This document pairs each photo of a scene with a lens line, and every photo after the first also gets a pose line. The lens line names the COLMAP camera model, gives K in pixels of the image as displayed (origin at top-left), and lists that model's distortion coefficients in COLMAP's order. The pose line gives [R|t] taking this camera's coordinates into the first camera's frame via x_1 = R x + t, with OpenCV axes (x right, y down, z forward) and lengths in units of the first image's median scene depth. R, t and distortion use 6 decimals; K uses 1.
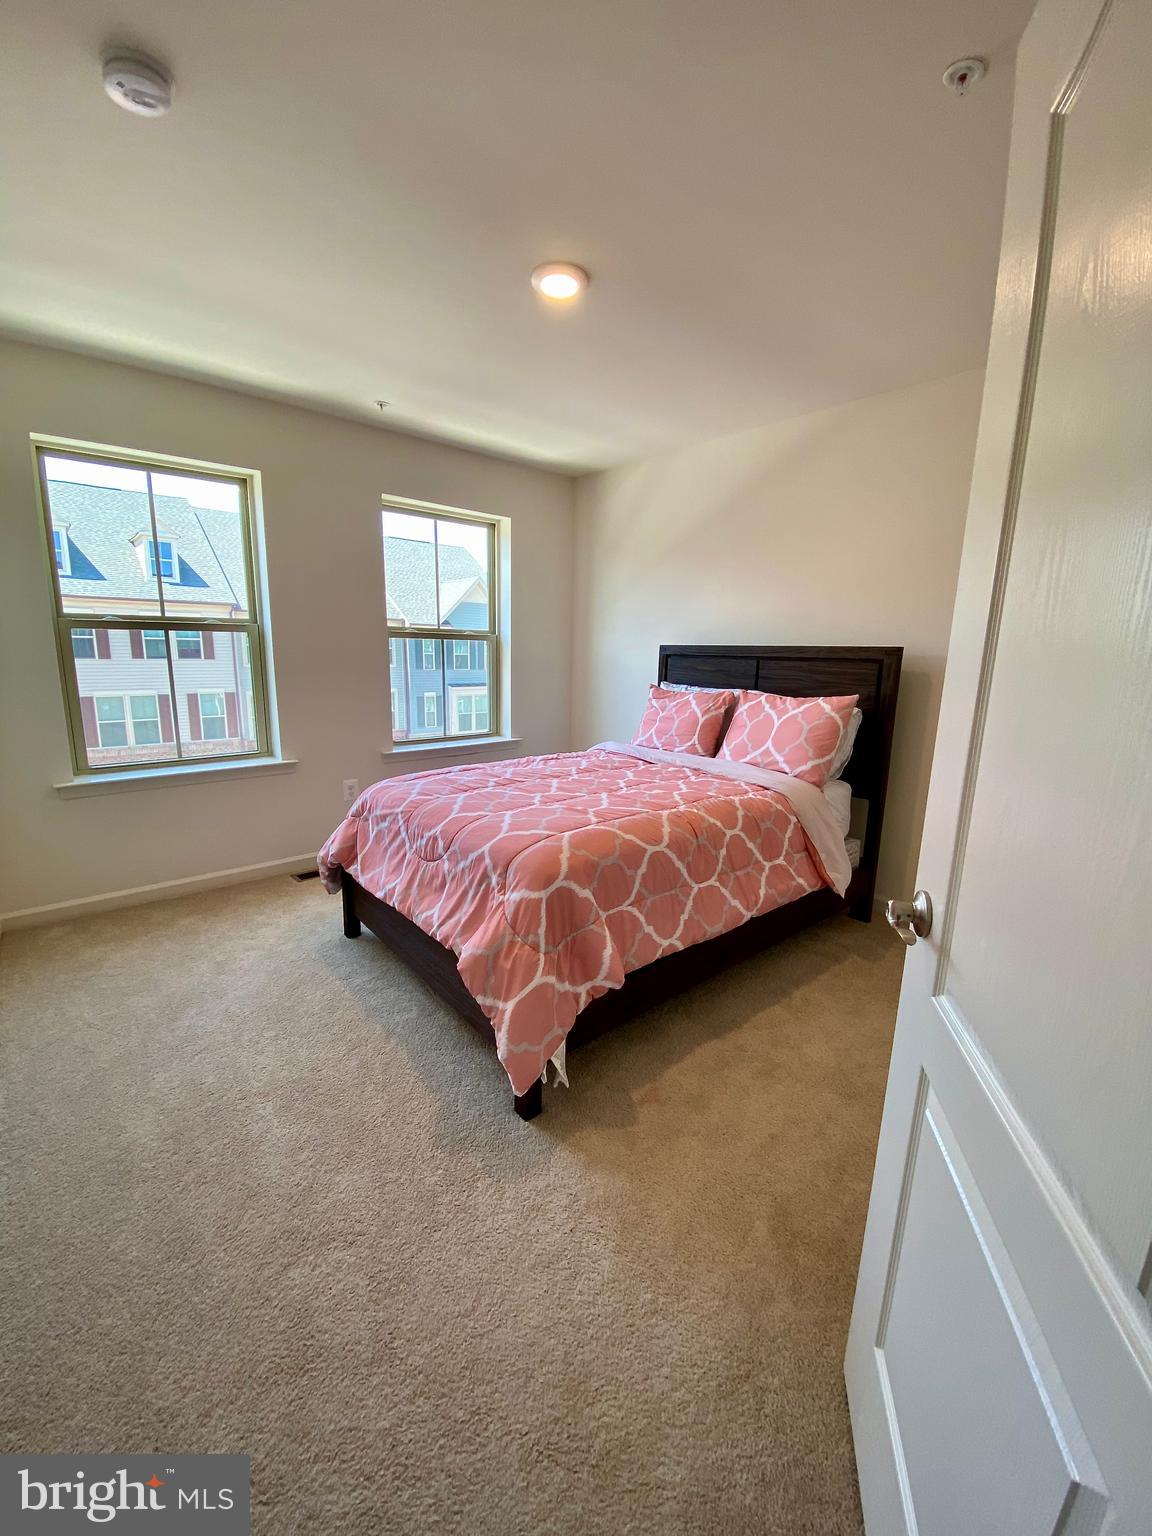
lens RADIAL K [[624.0, 0, 576.3], [0, 624.0, 773.2], [0, 0, 1]] dist [0.004093, -0.000362]
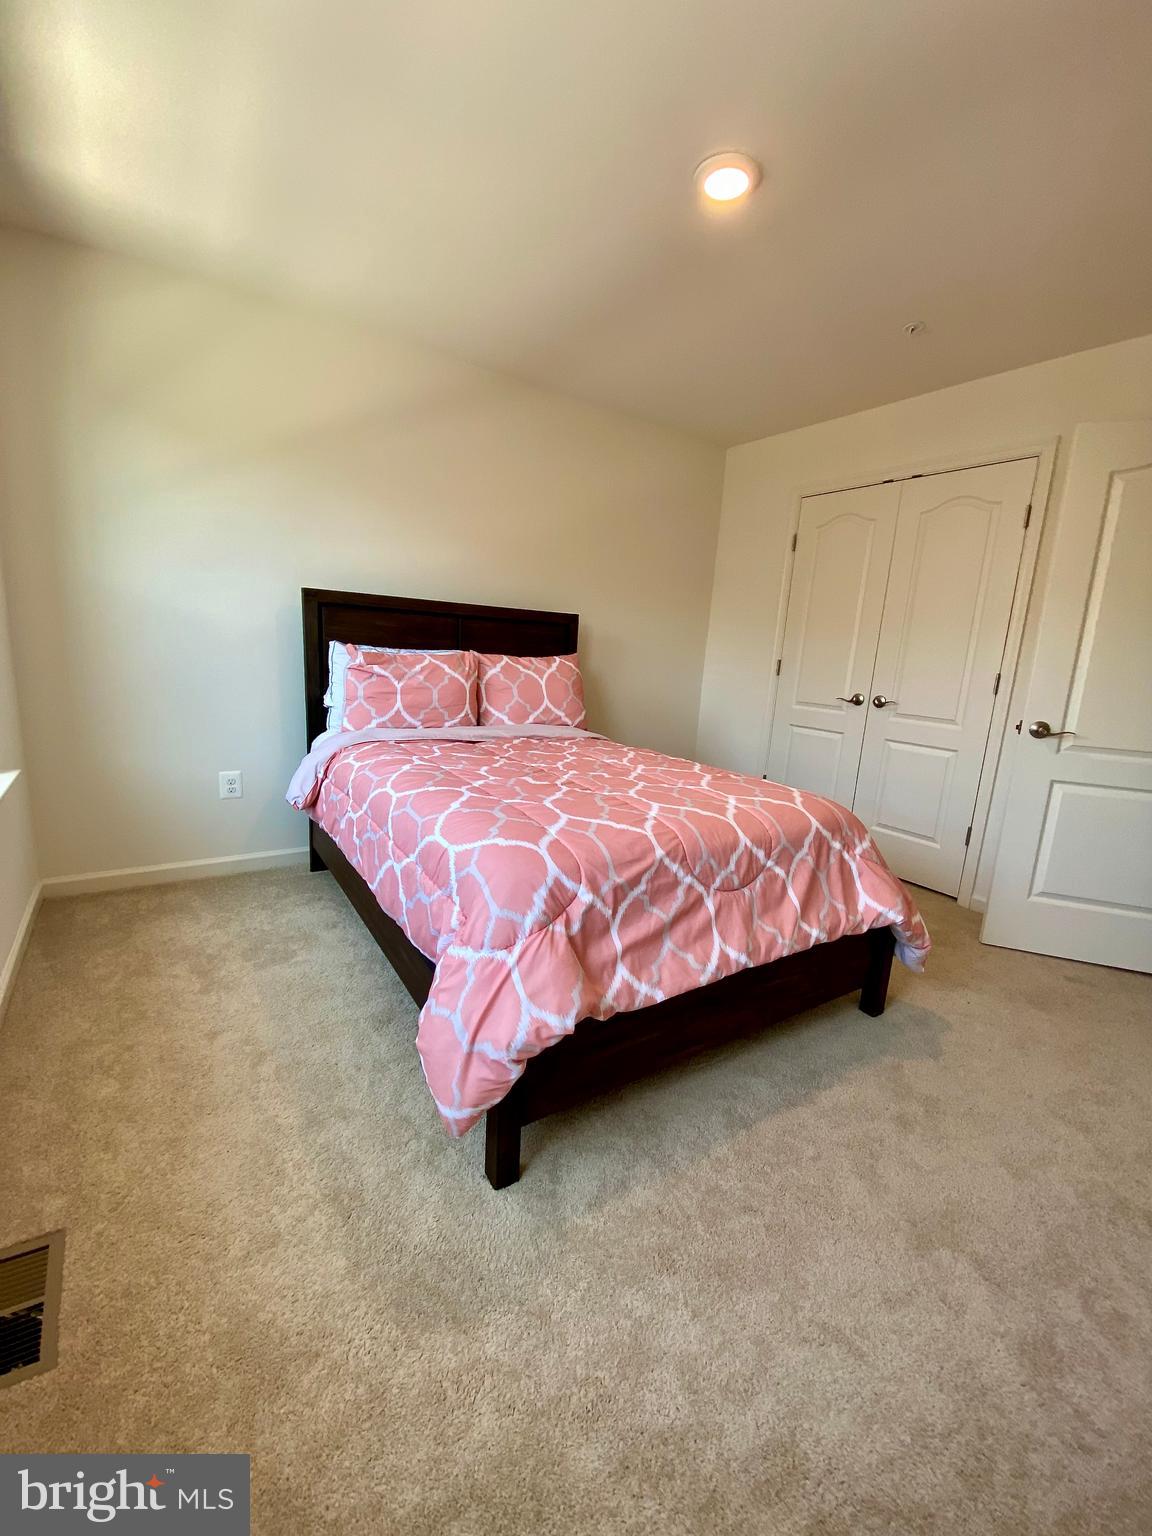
lens RADIAL K [[624.0, 0, 578.1], [0, 624.0, 771.3], [0, 0, 1]] dist [0.004093, -0.000362]
pose [[0.111296, -0.210722, 0.971190, -0.696888], [0.134389, 0.971476, 0.195384, -0.124980], [-0.984659, 0.108772, 0.136440, 0.766994]]
